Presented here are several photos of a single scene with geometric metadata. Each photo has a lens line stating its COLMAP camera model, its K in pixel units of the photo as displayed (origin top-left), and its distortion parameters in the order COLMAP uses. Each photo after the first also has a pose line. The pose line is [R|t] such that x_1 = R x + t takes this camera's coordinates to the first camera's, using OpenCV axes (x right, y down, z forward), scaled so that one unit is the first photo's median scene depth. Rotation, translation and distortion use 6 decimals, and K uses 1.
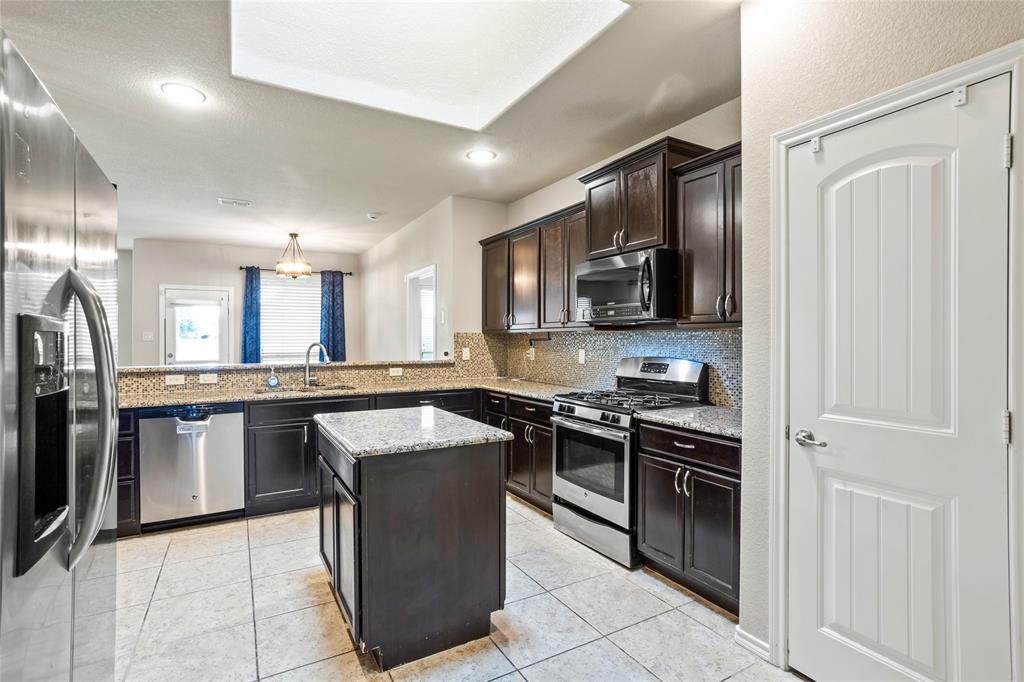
lens RADIAL K [[504.7, 0, 506.5], [0, 504.7, 340.6], [0, 0, 1]] dist [-0.018271, 0.004425]
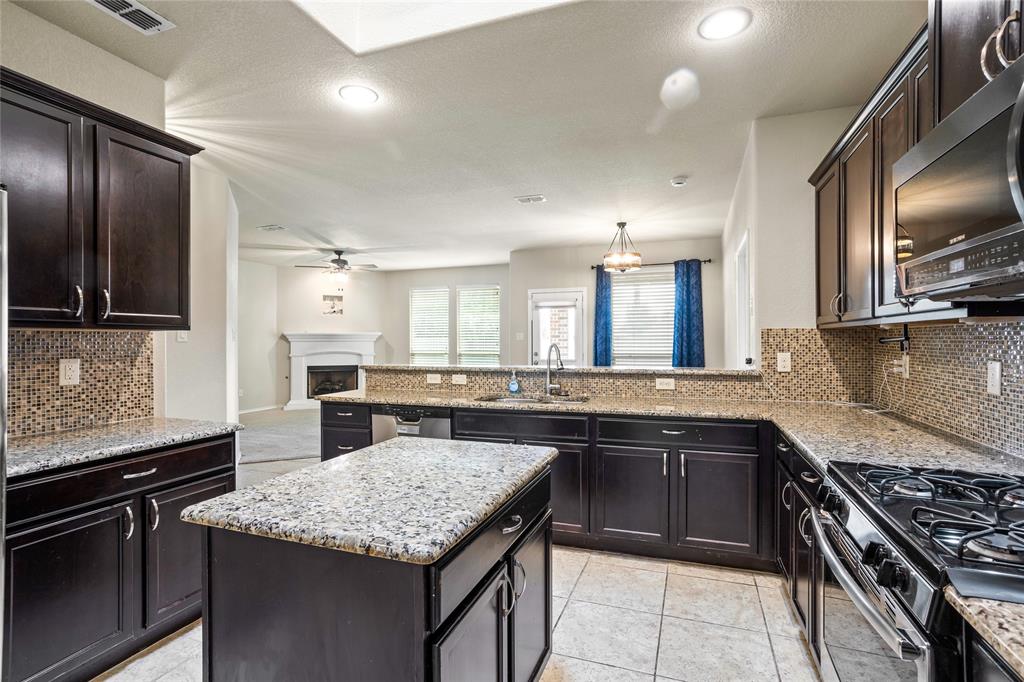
lens RADIAL K [[504.7, 0, 494.4], [0, 504.7, 339.1], [0, 0, 1]] dist [-0.018271, 0.004425]
pose [[0.649299, -0.001628, -0.760531, 0.118745], [0.000151, 0.999998, -0.002011, -0.000824], [0.760533, 0.001191, 0.649298, 0.233639]]
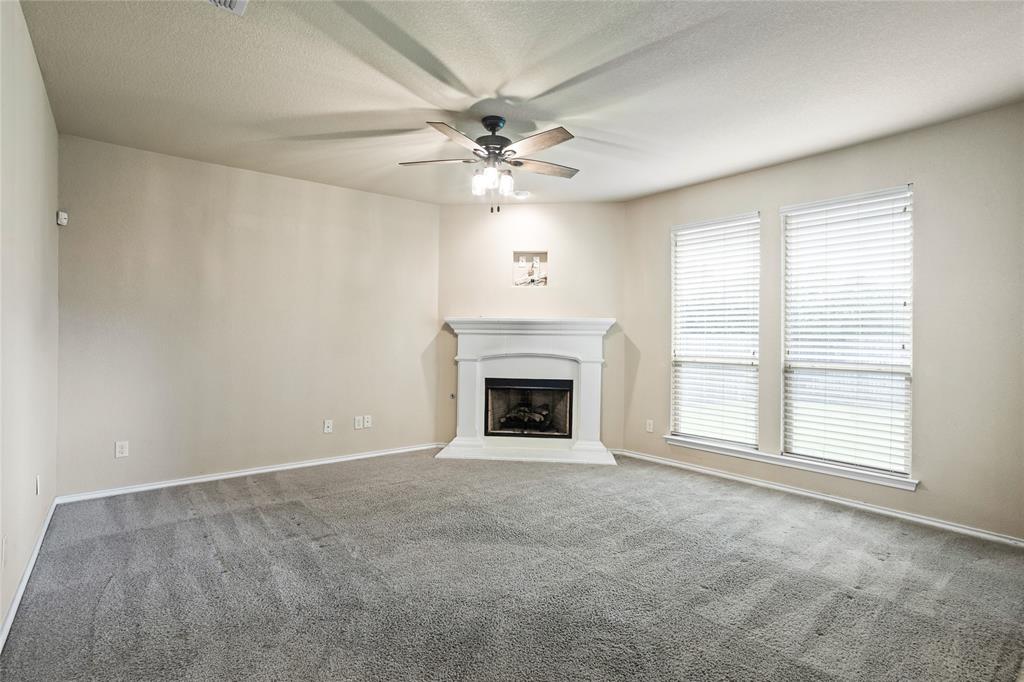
lens RADIAL K [[504.7, 0, 508.6], [0, 504.7, 331.9], [0, 0, 1]] dist [-0.018271, 0.004425]
pose [[0.193685, -0.007853, -0.981032, -0.533866], [-0.012810, 0.999862, -0.010533, 0.007413], [0.980980, 0.014607, 0.193558, 0.651139]]
